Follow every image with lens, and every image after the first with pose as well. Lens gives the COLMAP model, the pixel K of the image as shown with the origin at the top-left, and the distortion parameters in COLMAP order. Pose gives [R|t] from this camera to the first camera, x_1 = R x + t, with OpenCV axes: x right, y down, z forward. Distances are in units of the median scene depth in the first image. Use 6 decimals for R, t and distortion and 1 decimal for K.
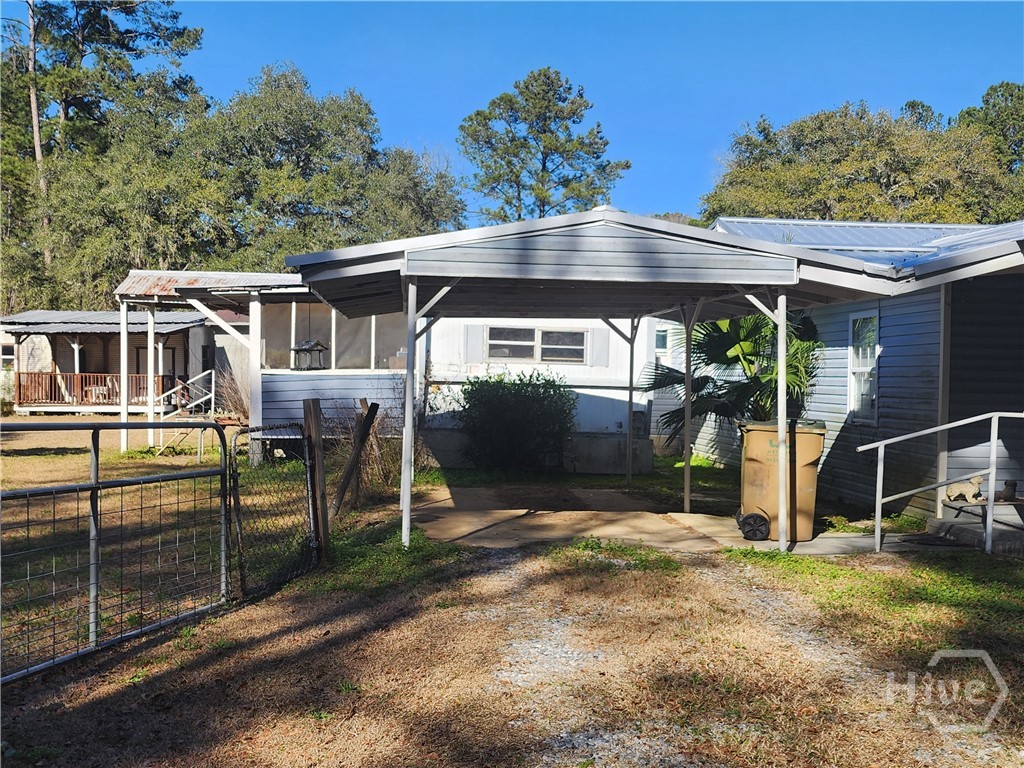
lens RADIAL K [[1080.7, 0, 507.9], [0, 1080.7, 408.6], [0, 0, 1]] dist [0.131301, -0.199455]
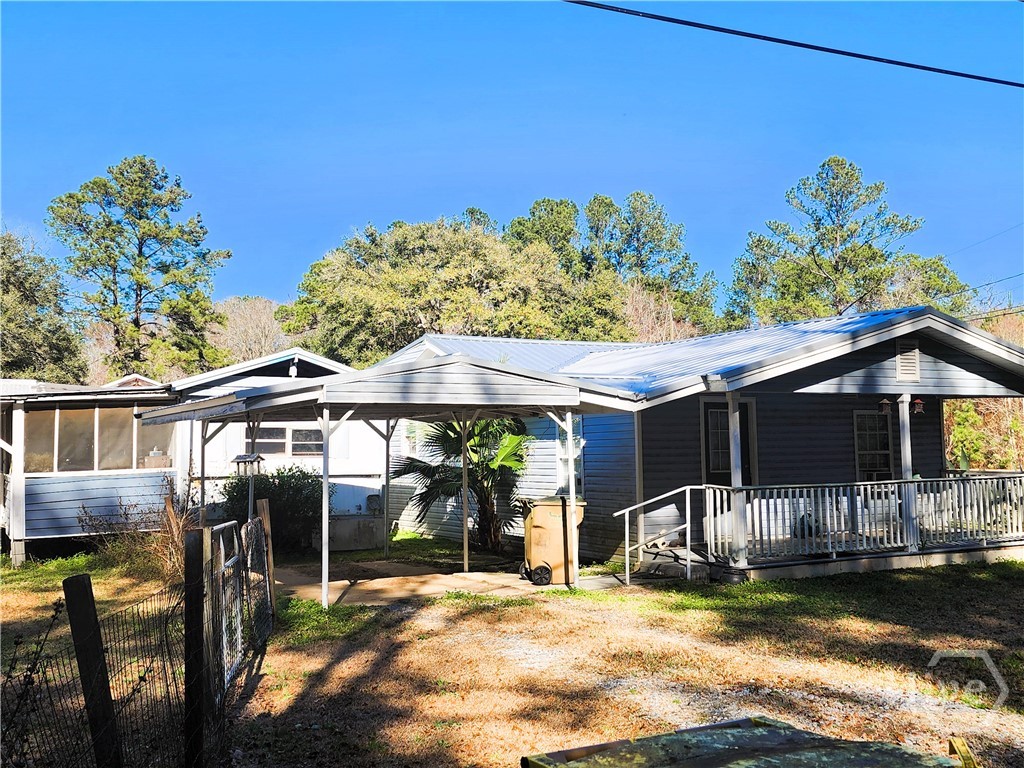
lens RADIAL K [[1075.7, 0, 512.0], [0, 1075.7, 384.0], [0, 0, 1]] dist [0.104319, -0.036792]
pose [[0.922151, -0.006881, 0.386770, -0.202684], [0.043398, 0.995370, -0.085762, -0.010941], [-0.384389, 0.095870, 0.918180, -0.163530]]
